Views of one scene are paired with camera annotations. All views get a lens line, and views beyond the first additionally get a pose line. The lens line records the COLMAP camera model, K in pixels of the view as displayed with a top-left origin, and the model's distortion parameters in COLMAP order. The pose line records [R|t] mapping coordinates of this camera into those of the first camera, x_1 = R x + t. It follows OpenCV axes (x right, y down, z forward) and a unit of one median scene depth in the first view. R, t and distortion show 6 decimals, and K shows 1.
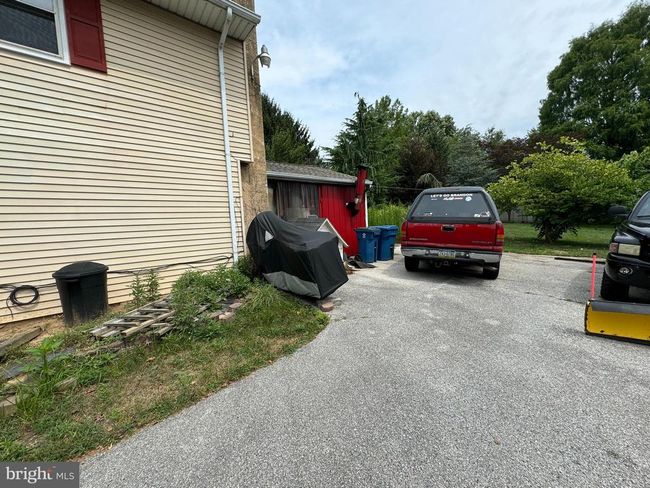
lens RADIAL K [[259.1, 0, 325.0], [0, 259.1, 244.0], [0, 0, 1]] dist [0.000991, 0.000275]
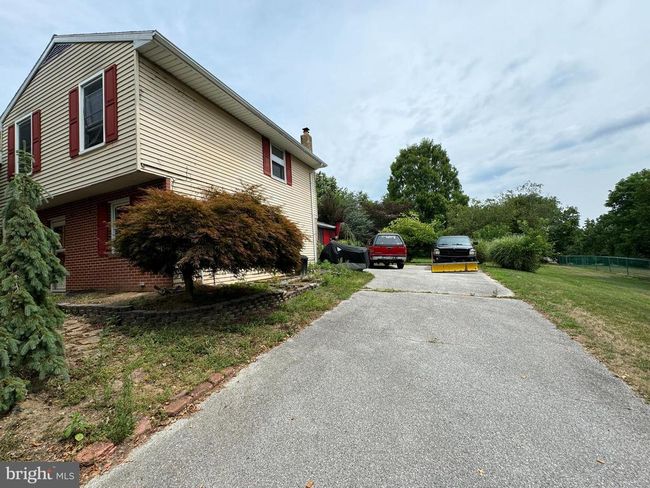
lens RADIAL K [[259.1, 0, 325.0], [0, 259.1, 244.0], [0, 0, 1]] dist [0.000991, 0.000275]
pose [[0.890909, 0.021604, 0.453668, -0.260314], [0.043672, 0.990165, -0.132914, 0.040590], [-0.452077, 0.138227, 0.881203, -0.203670]]
